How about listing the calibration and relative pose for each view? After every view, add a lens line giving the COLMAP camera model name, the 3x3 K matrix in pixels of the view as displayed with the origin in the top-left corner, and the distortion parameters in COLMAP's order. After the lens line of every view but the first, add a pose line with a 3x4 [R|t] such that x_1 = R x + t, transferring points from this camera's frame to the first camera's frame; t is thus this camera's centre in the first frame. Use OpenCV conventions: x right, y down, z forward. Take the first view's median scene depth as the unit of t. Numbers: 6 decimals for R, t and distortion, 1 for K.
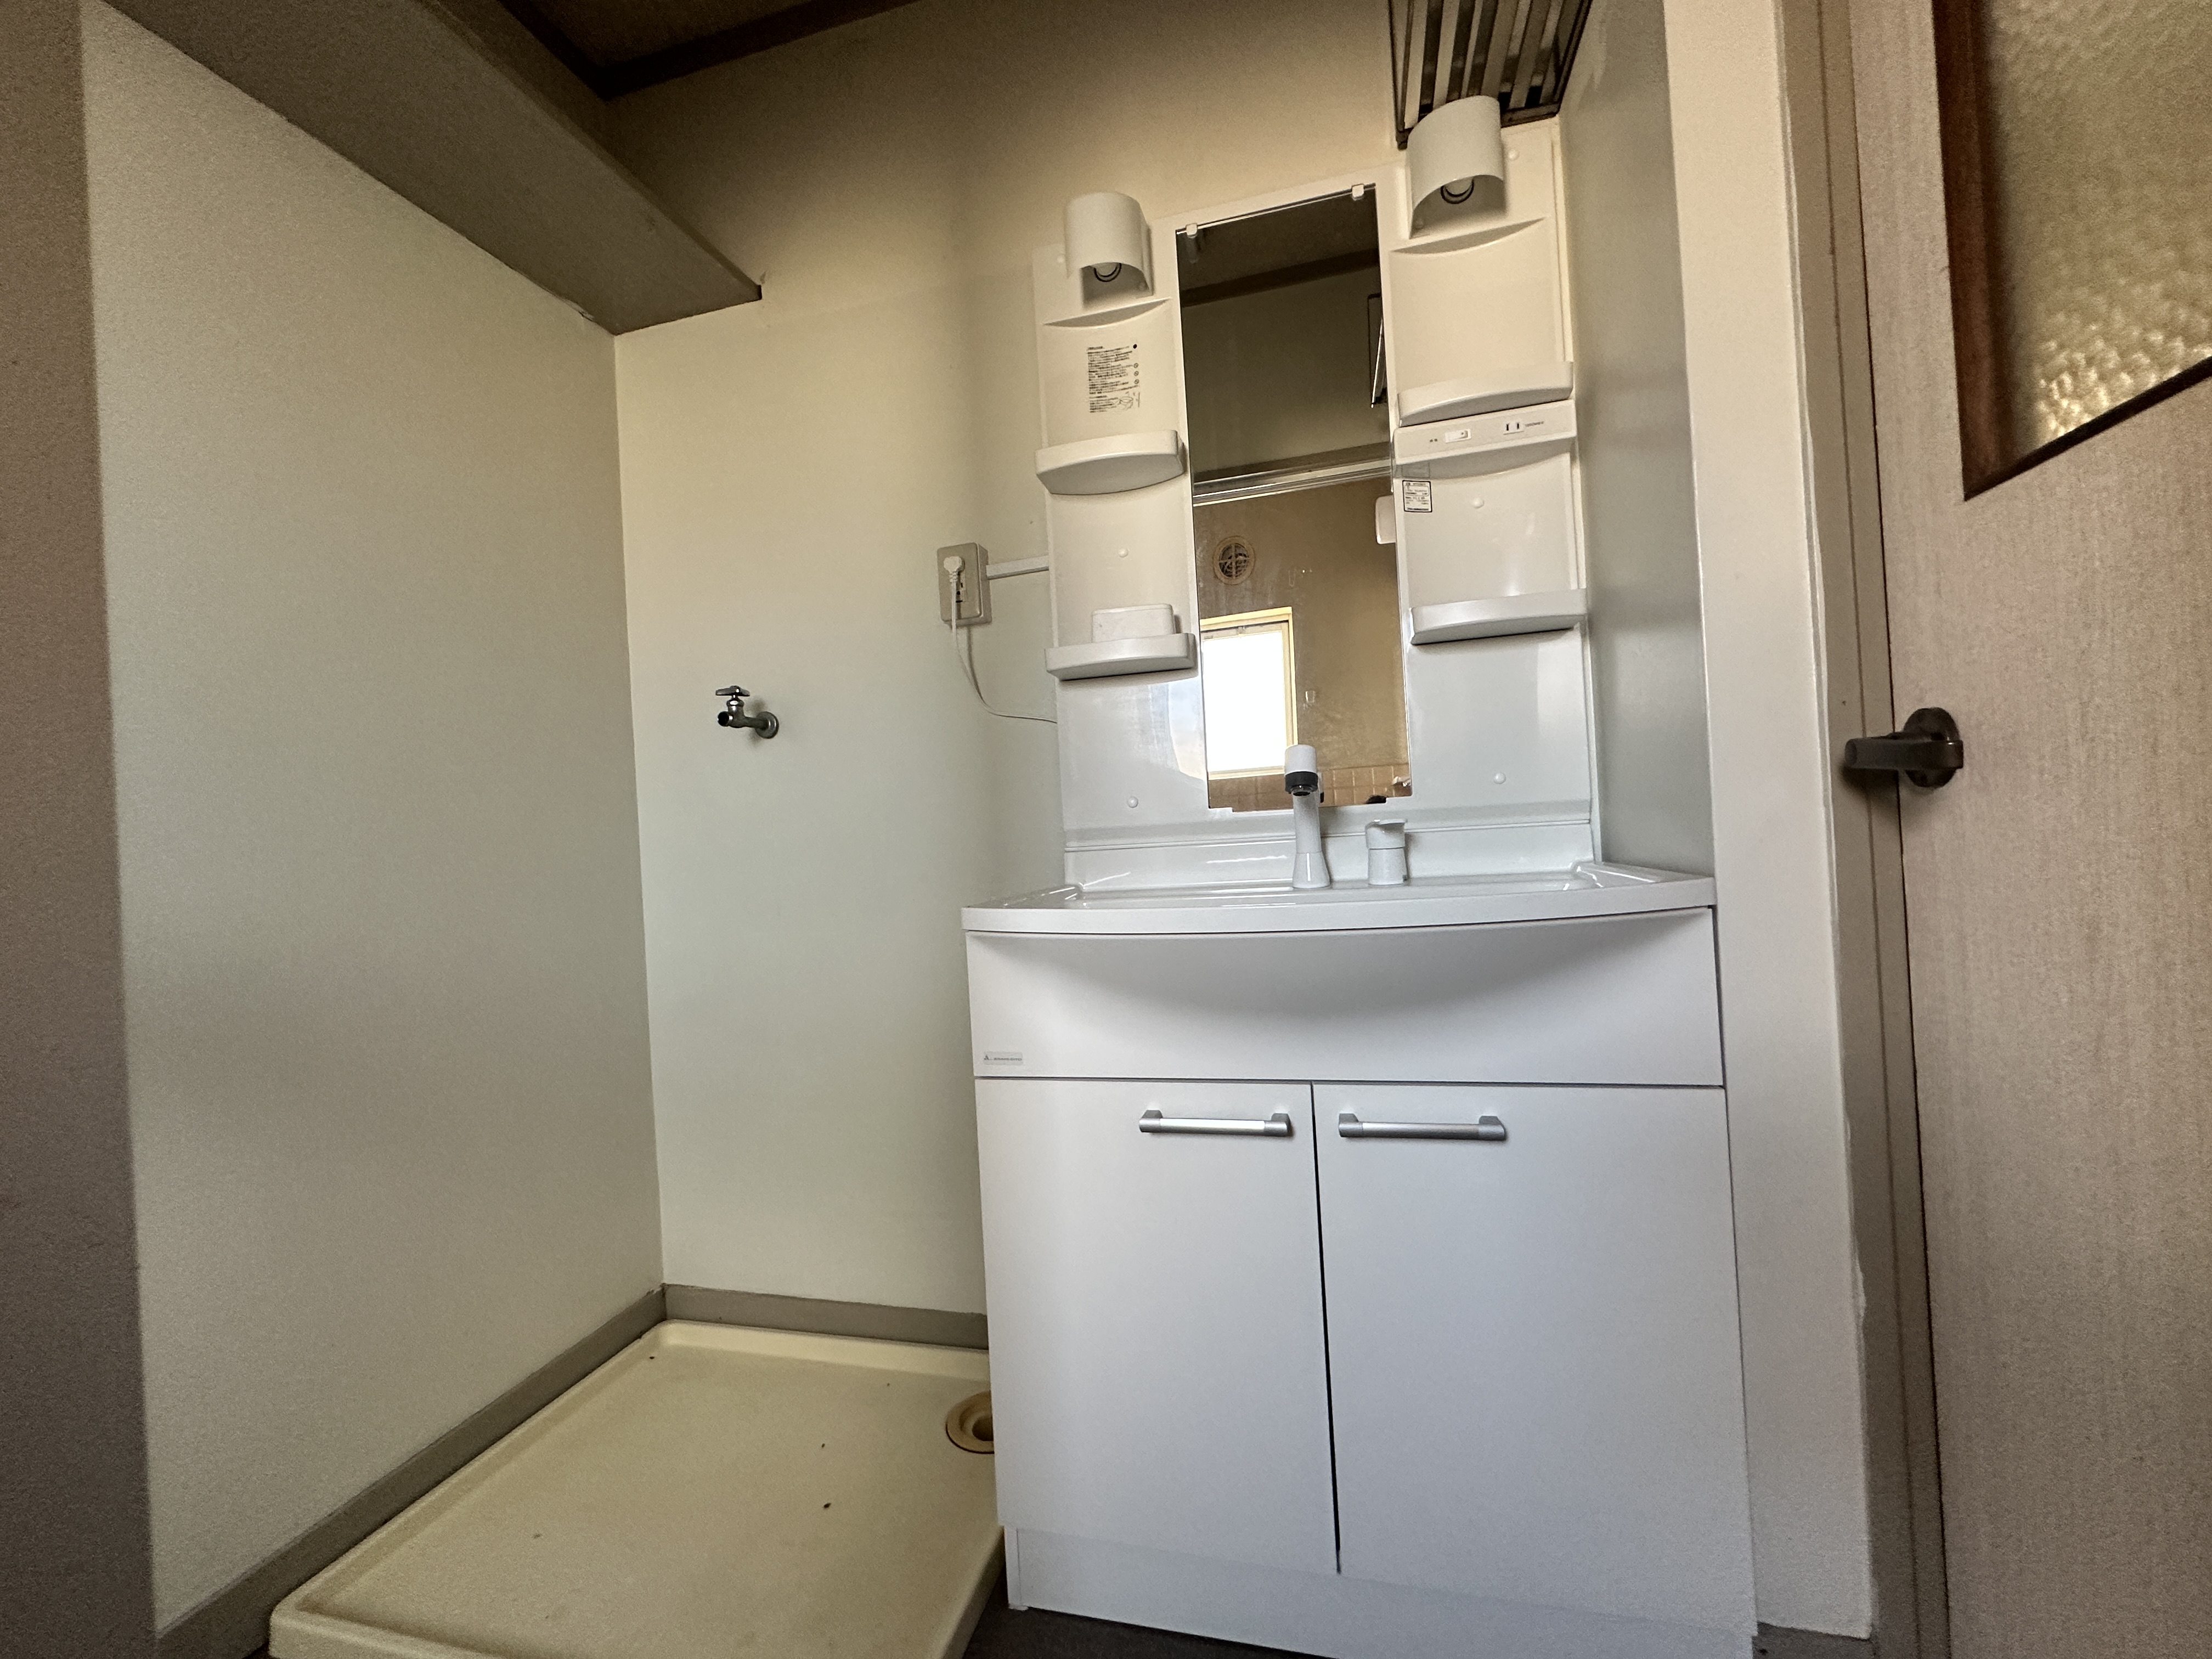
lens RADIAL K [[886.6, 0, 1106.7], [0, 886.6, 838.5], [0, 0, 1]] dist [0.001935, -0.000876]
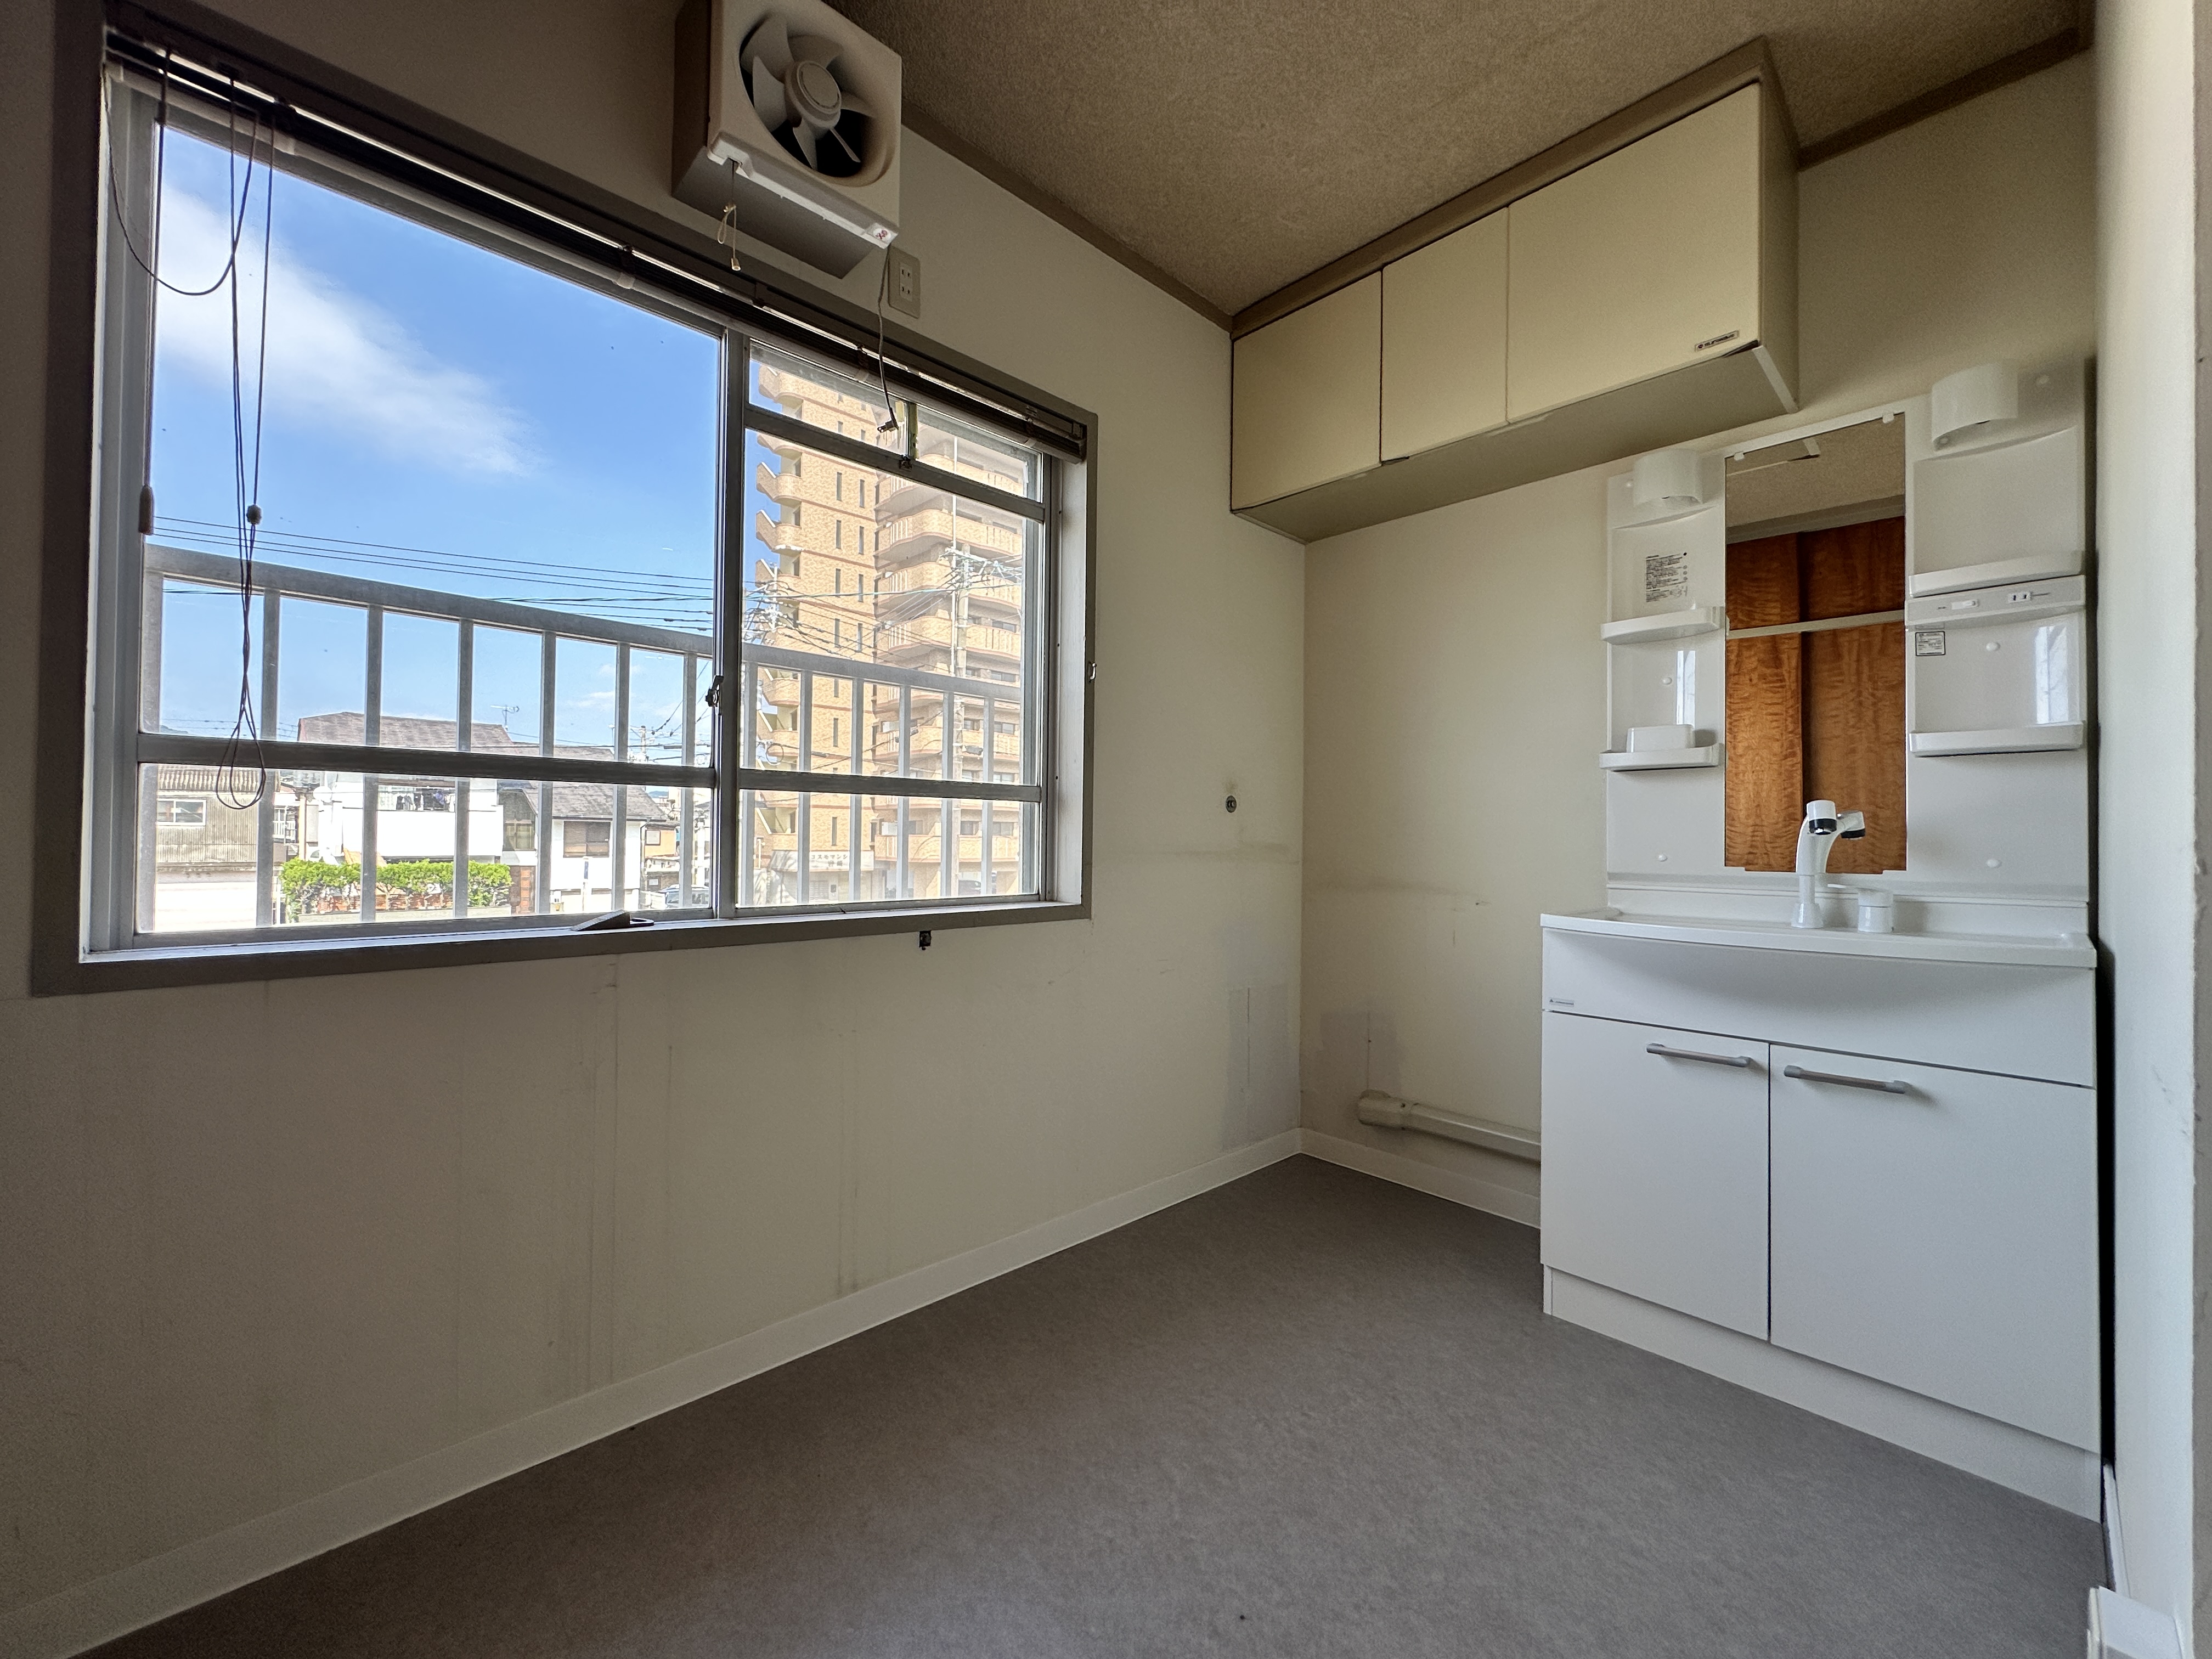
lens RADIAL K [[886.6, 0, 1108.5], [0, 886.6, 809.5], [0, 0, 1]] dist [0.001935, -0.000876]
pose [[0.849758, 0.054447, -0.524353, 0.014753], [-0.057529, 0.998289, 0.010430, -0.081619], [0.524024, 0.021303, 0.851437, -0.779548]]
